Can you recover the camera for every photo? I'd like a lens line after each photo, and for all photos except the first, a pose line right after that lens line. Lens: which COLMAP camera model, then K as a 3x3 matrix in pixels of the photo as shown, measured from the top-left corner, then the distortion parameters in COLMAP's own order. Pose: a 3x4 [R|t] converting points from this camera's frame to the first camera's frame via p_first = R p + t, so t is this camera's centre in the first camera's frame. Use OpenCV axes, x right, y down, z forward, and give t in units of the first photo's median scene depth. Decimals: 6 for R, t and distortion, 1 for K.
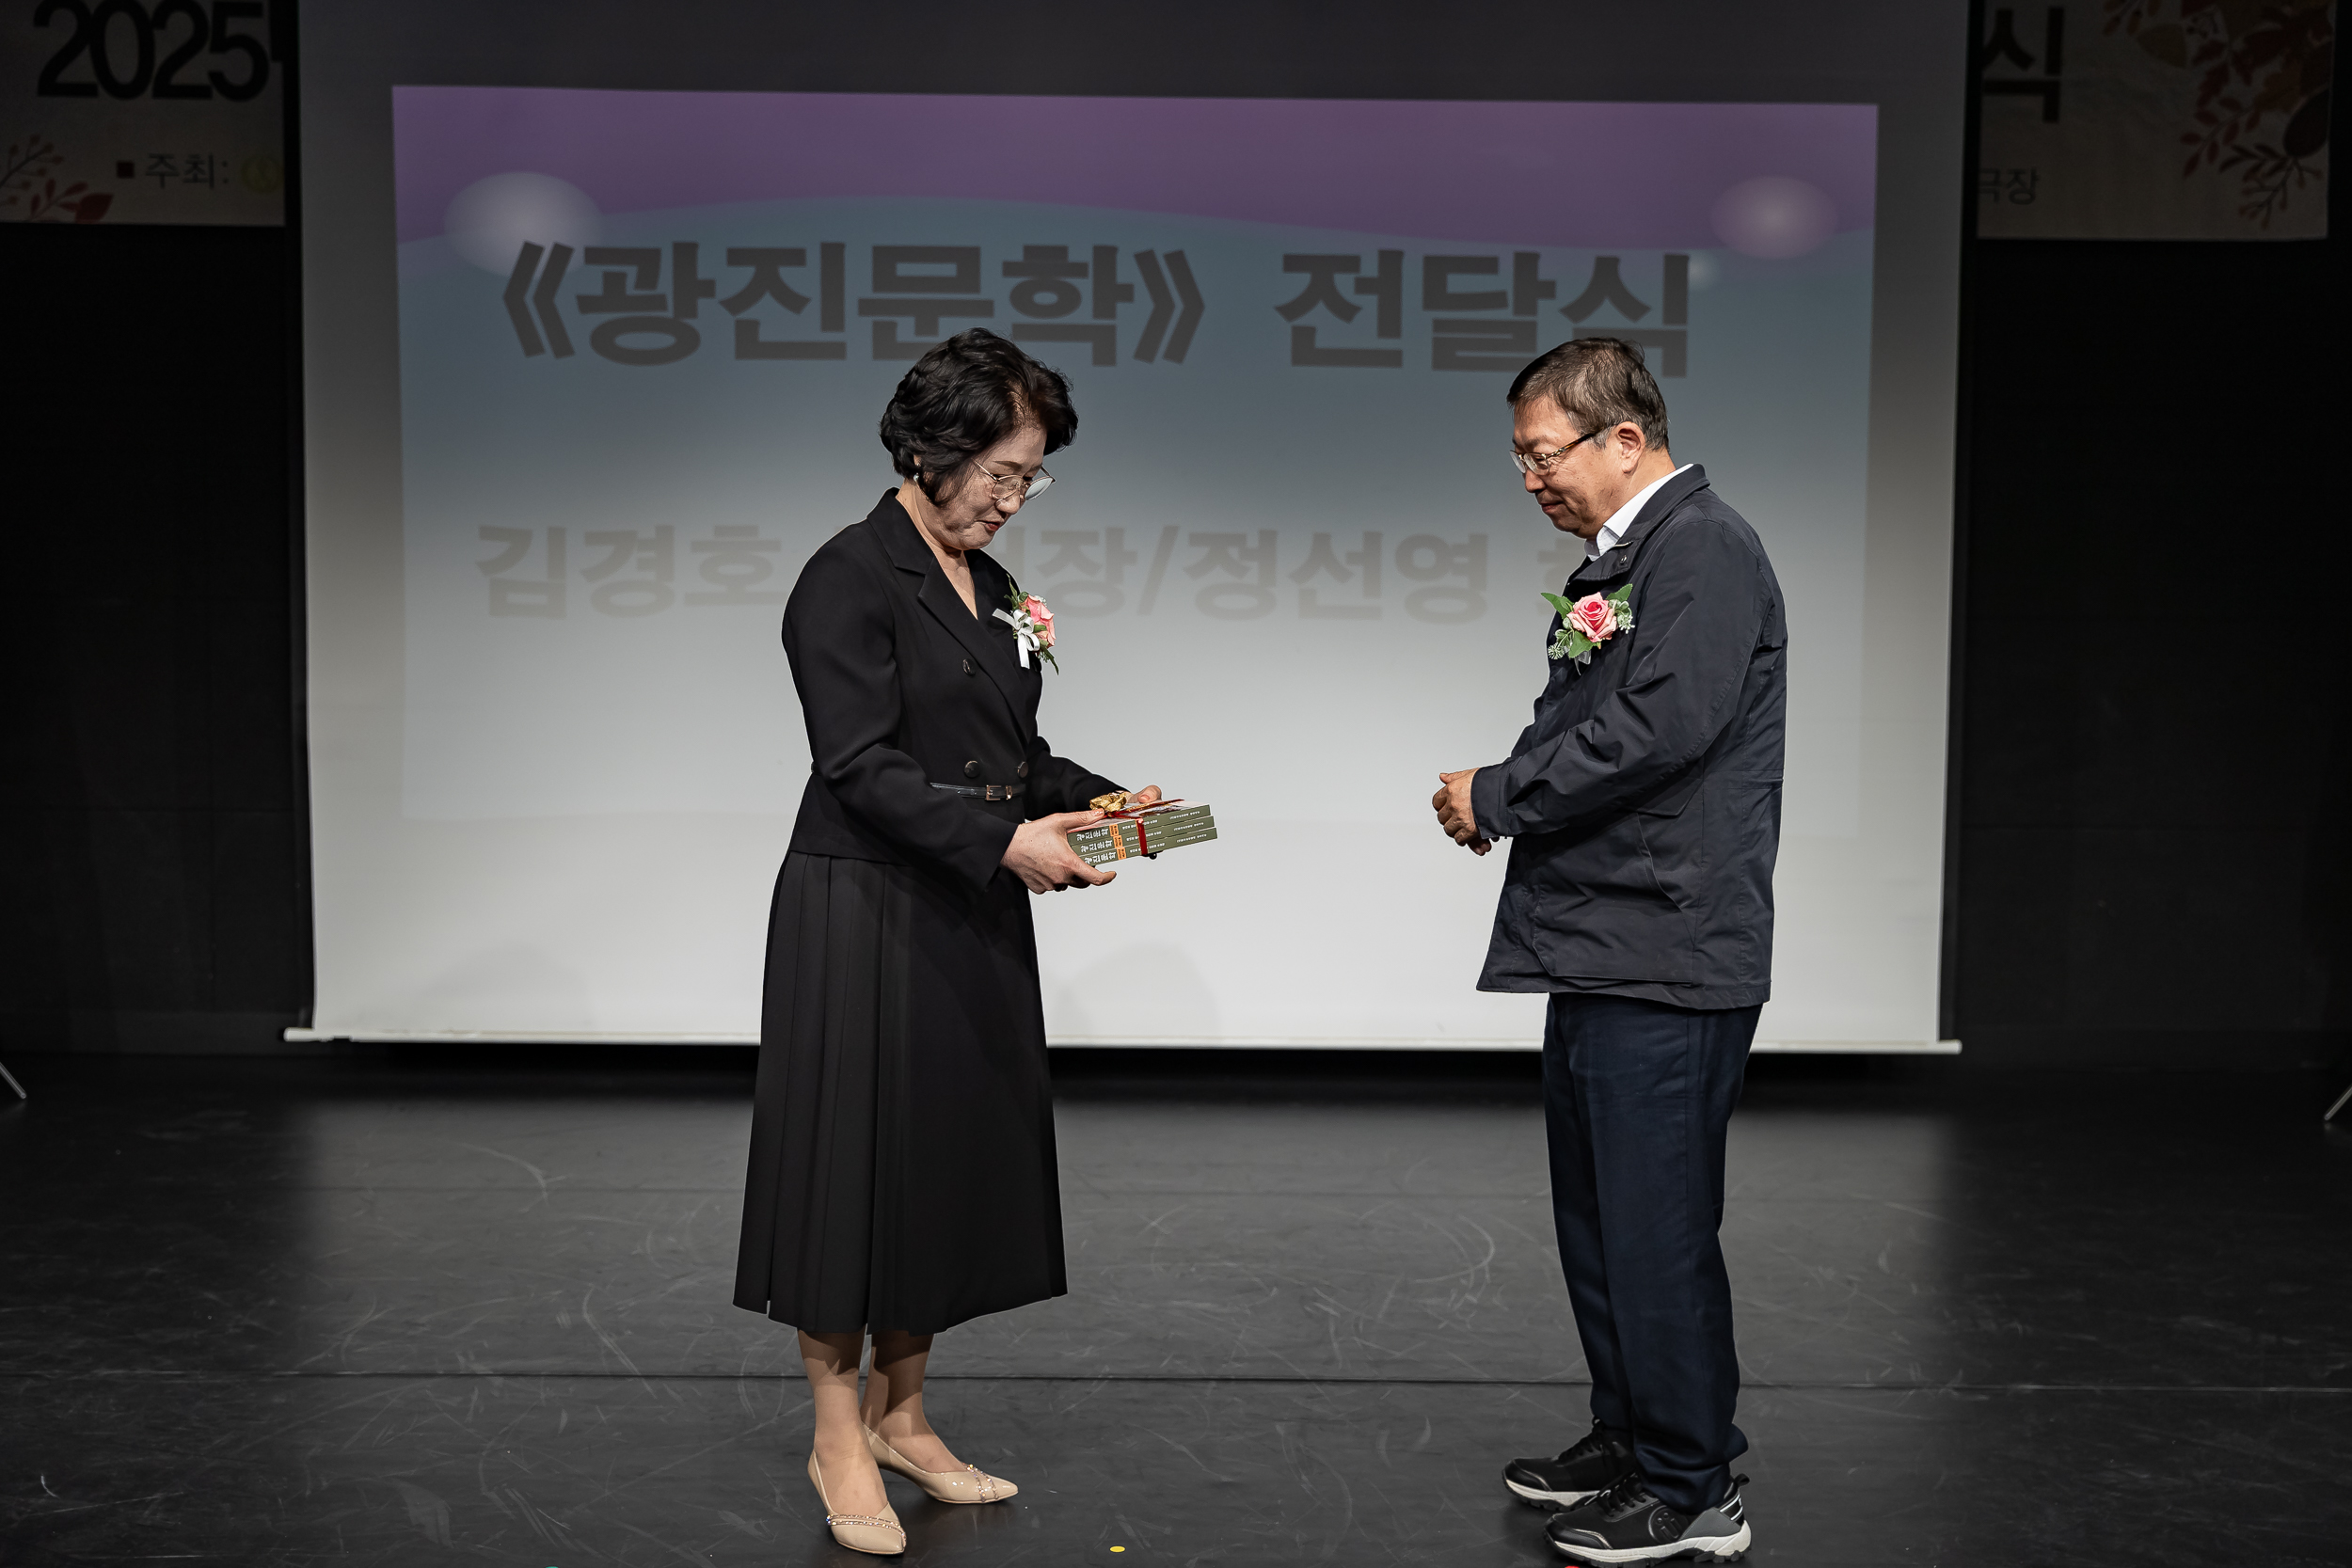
lens RADIAL K [[2441.9, 0, 1181.4], [0, 2441.9, 795.9], [0, 0, 1]] dist [0.034997, 0.028214]
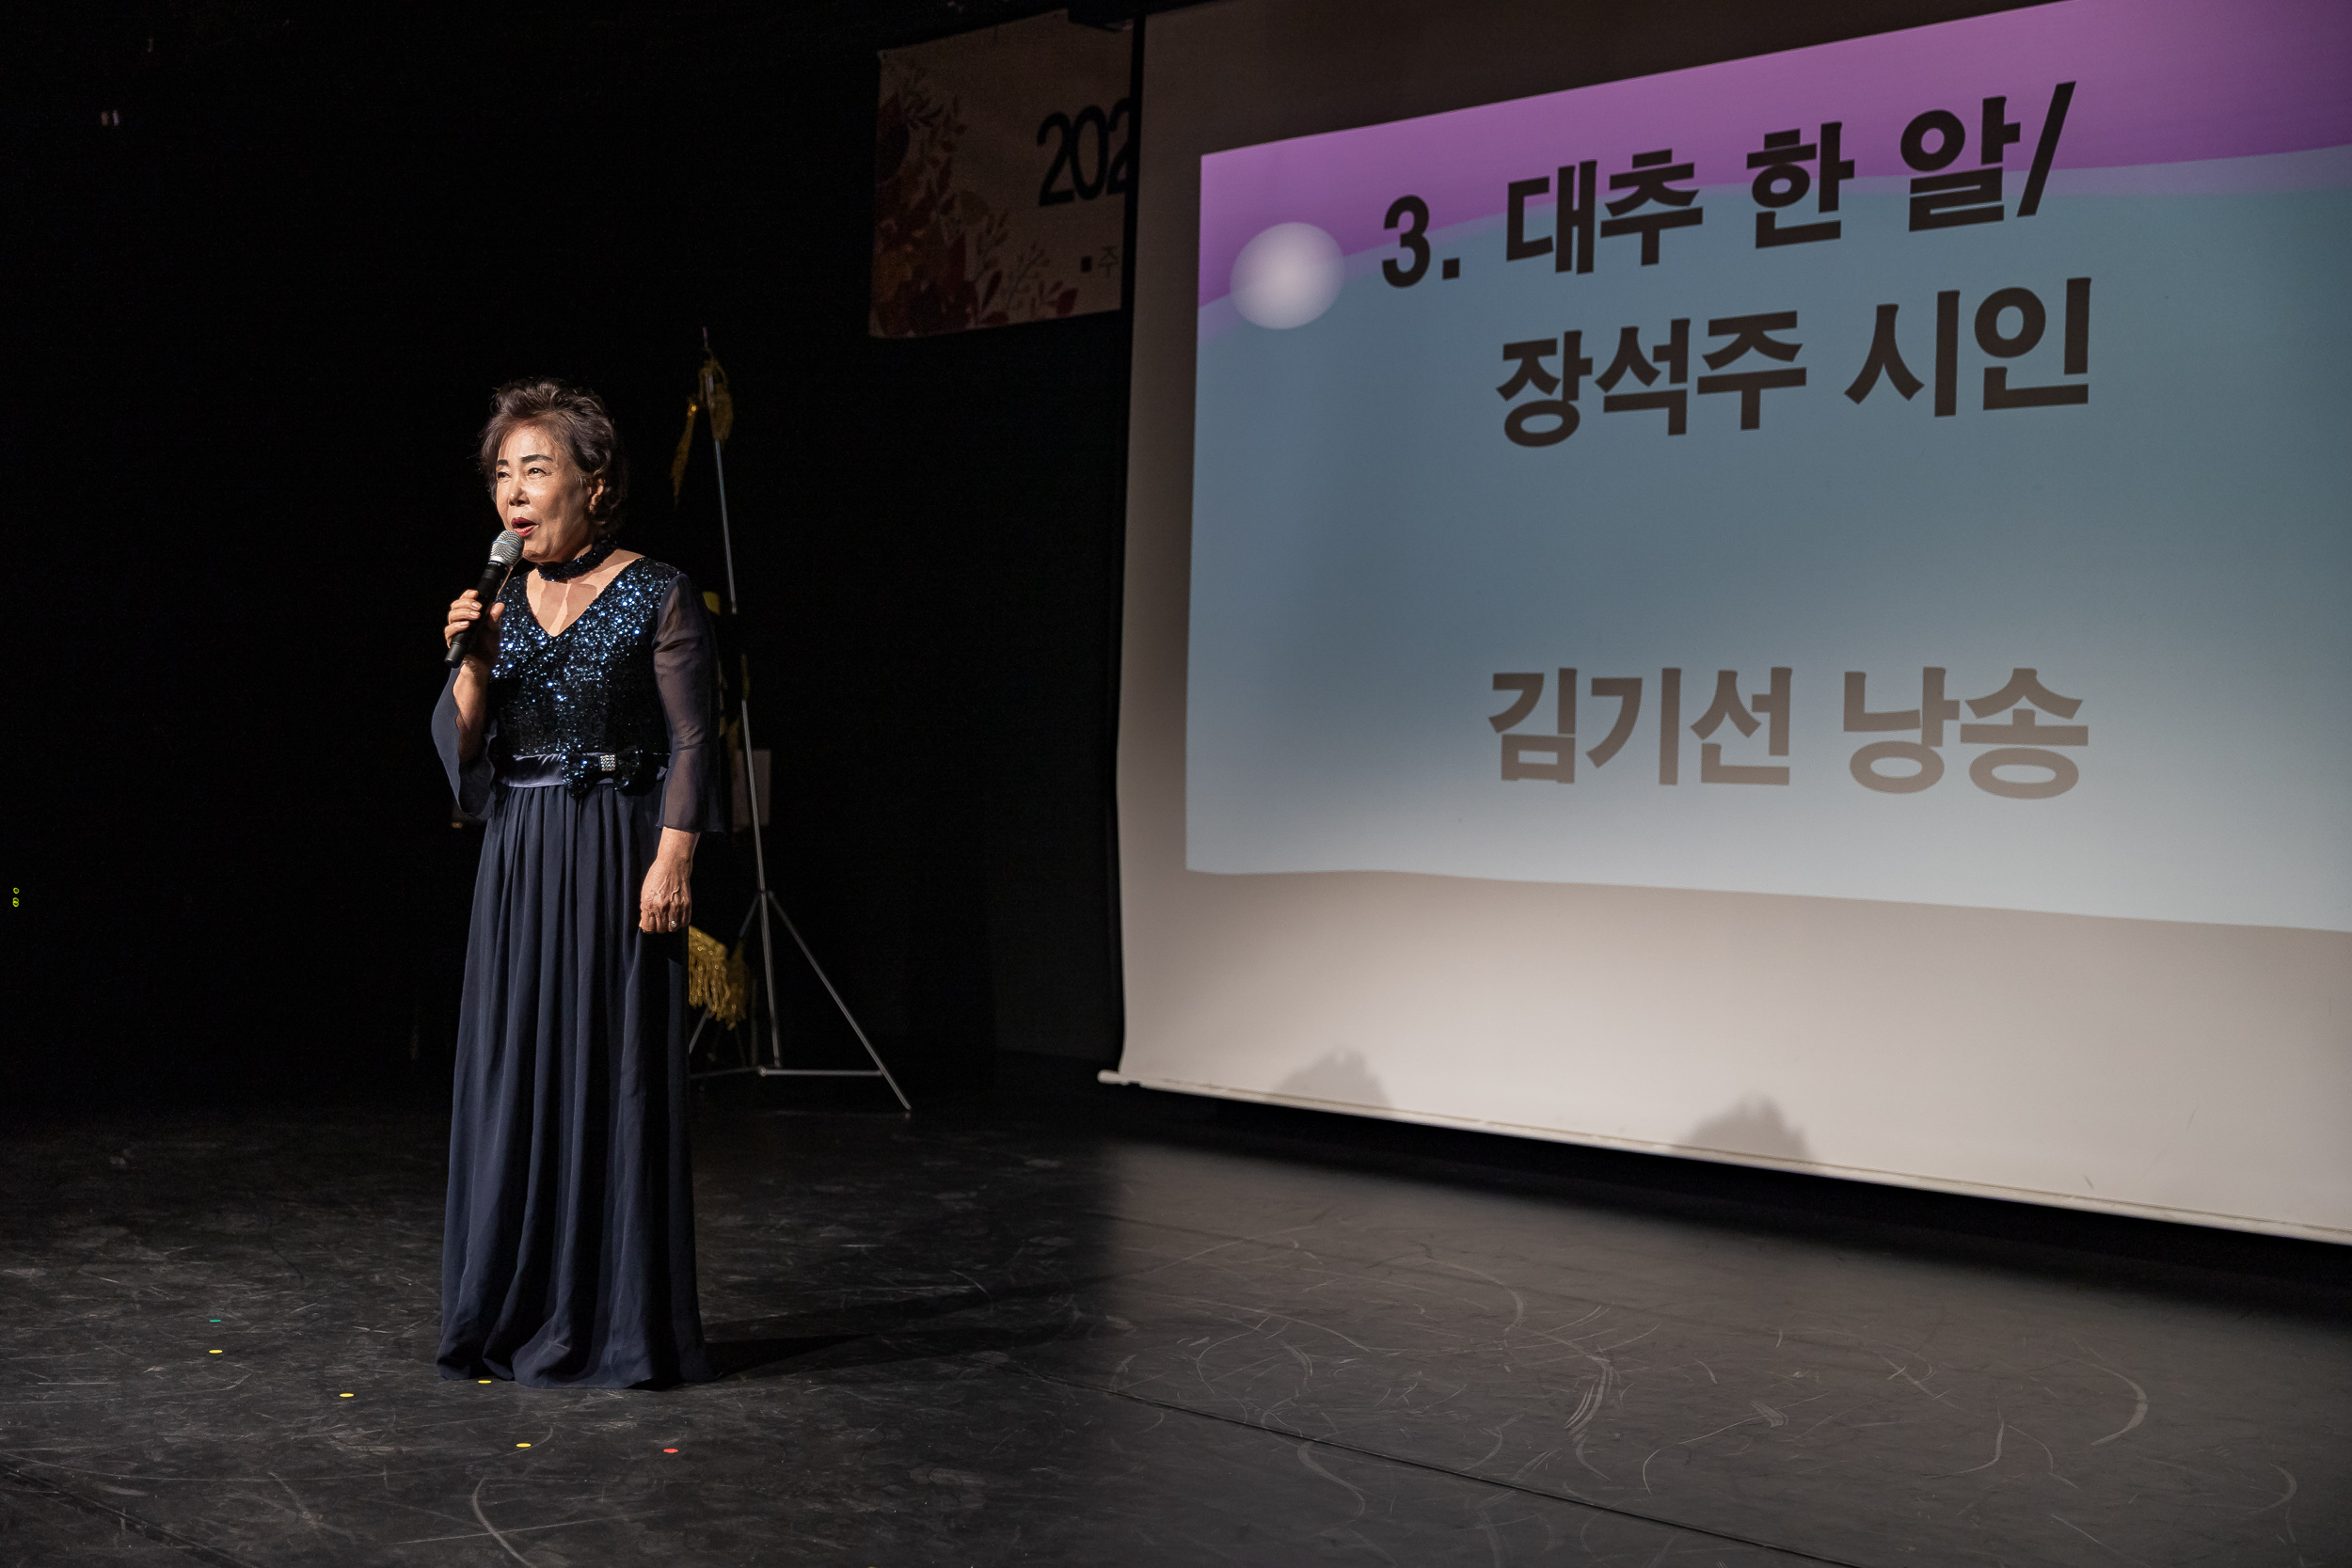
lens RADIAL K [[3331.2, 0, 1191.7], [0, 3331.2, 789.4], [0, 0, 1]] dist [0.063971, -0.020713]
pose [[0.667884, 0.009199, -0.744208, 0.686891], [-0.066597, 0.996651, -0.047448, 0.040169], [0.741280, 0.081252, 0.666260, 0.083889]]
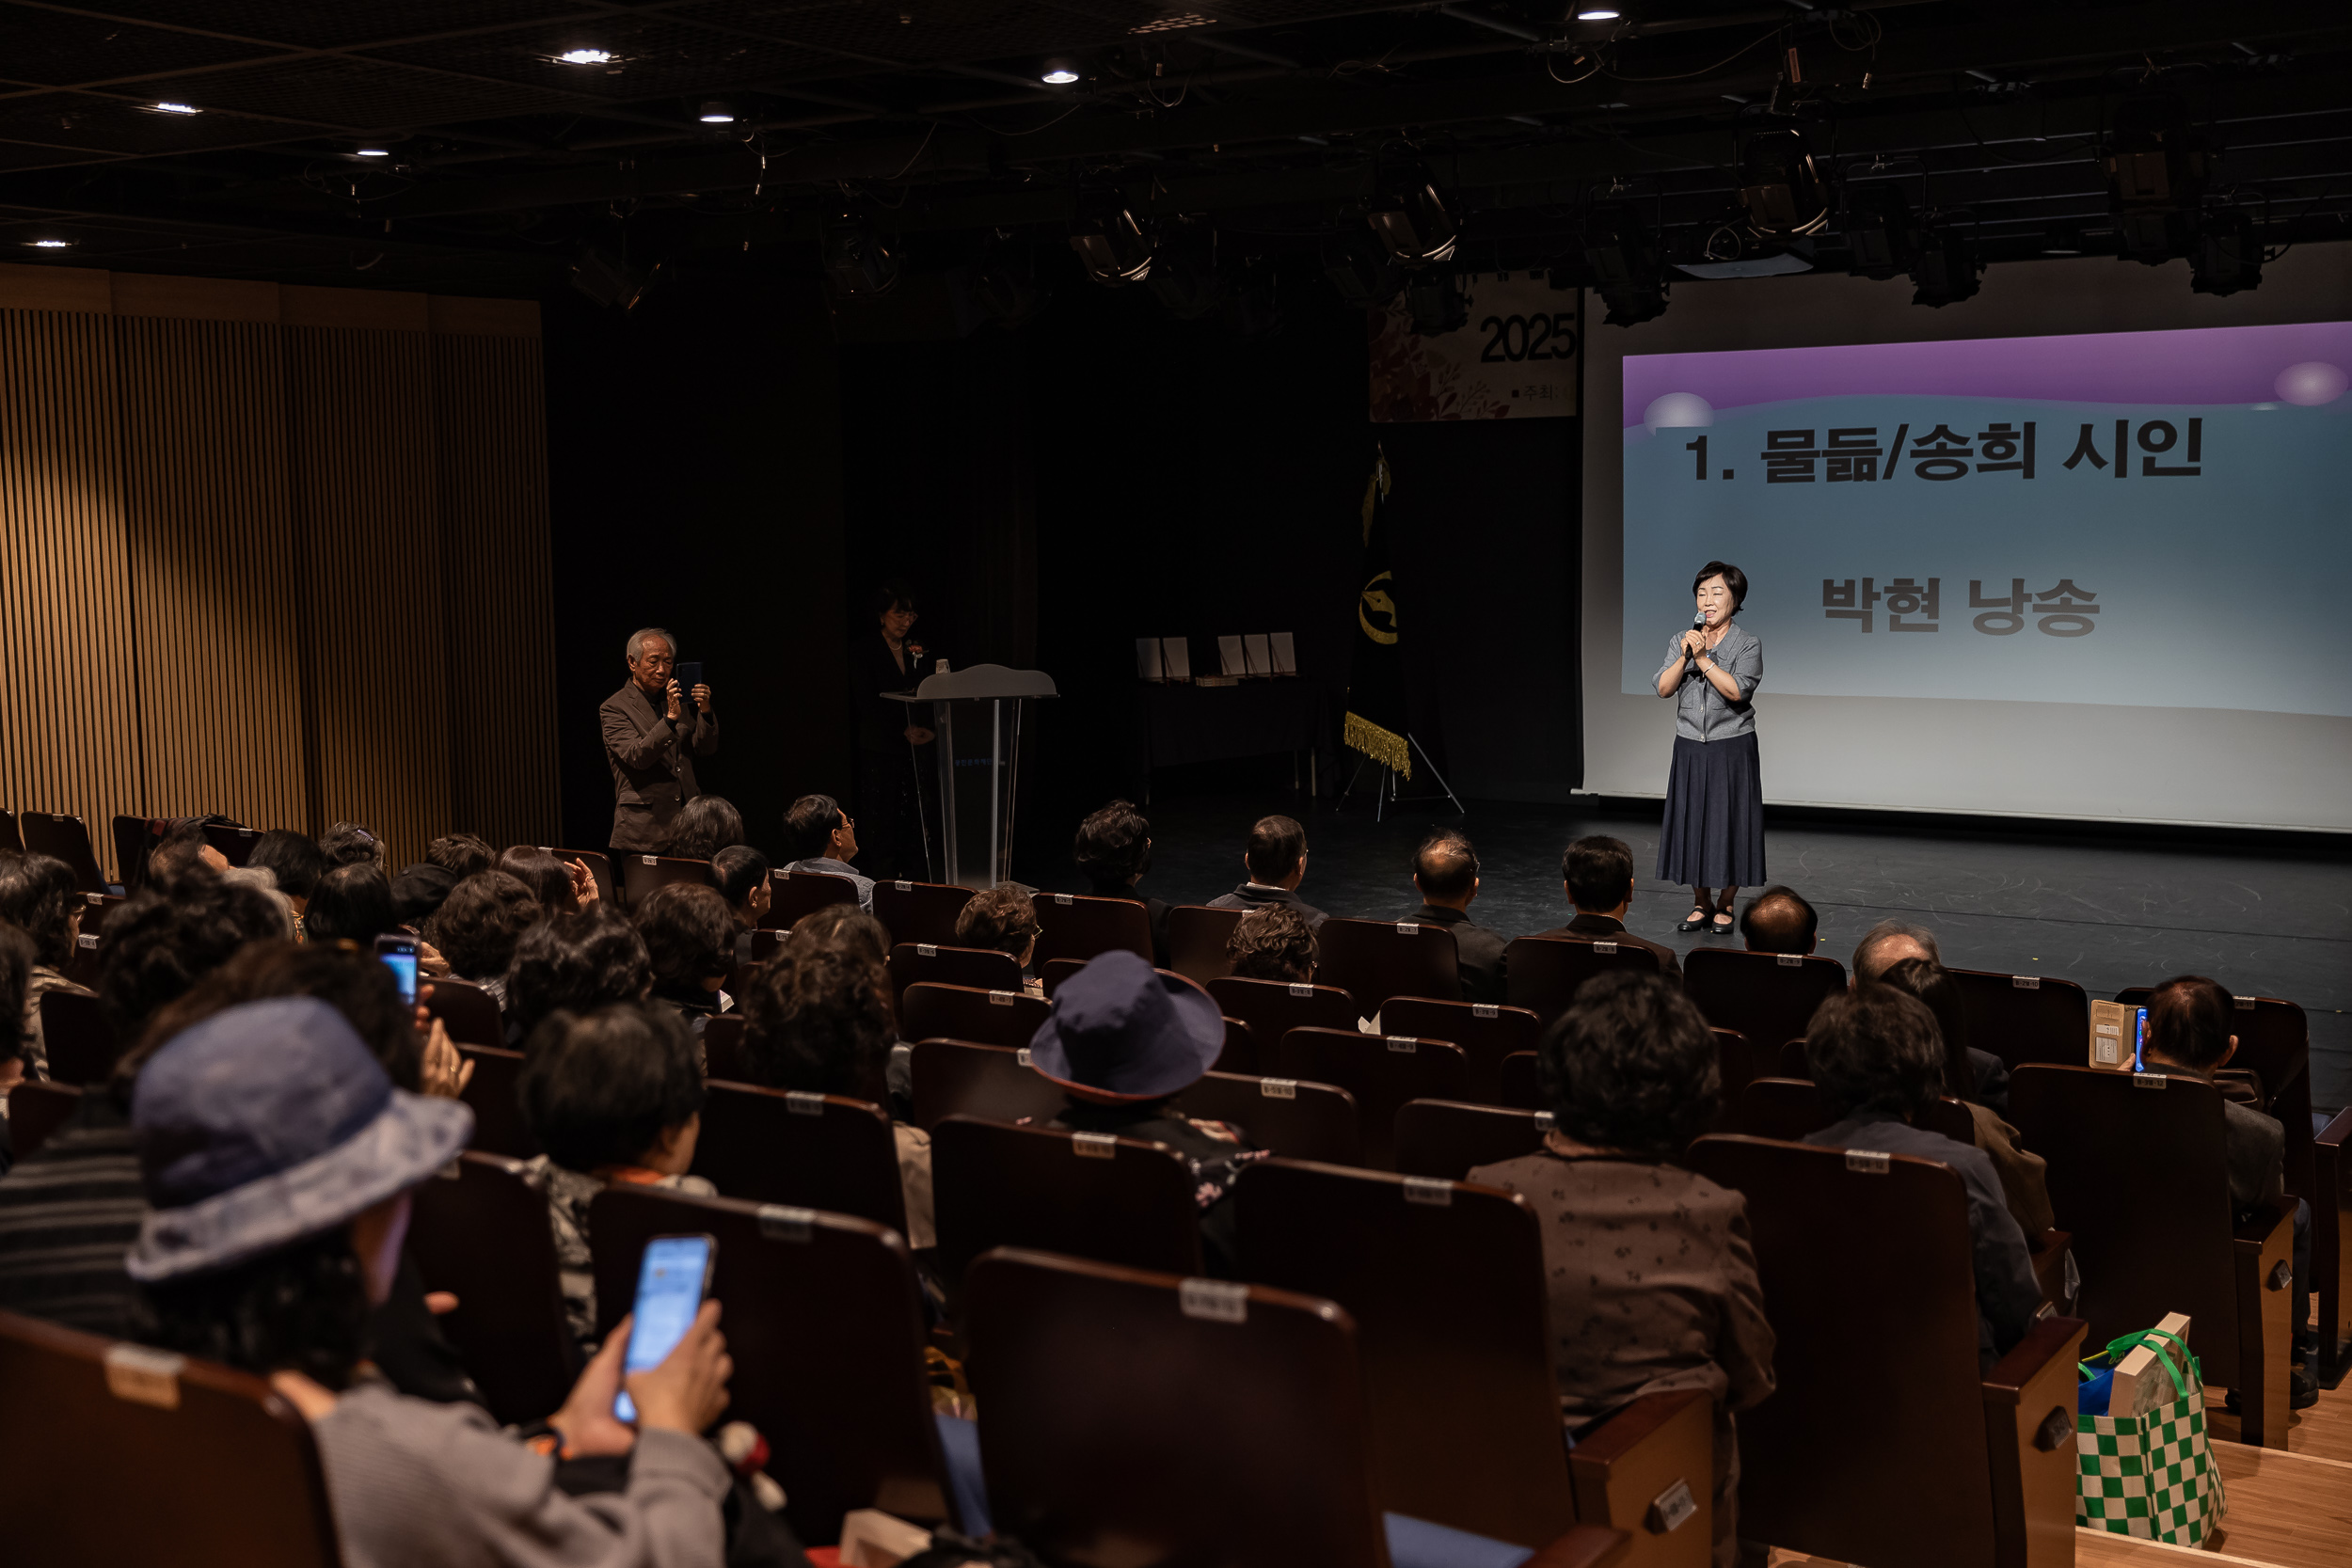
lens RADIAL K [[2695.9, 0, 1176.0], [0, 2695.9, 784.0], [0, 0, 1]] dist [0.033744, -0.023807]
pose [[0.834797, 0.035914, -0.549386, 0.645224], [-0.013098, 0.998883, 0.045395, -0.013343], [0.550403, -0.030700, 0.834335, -1.167791]]
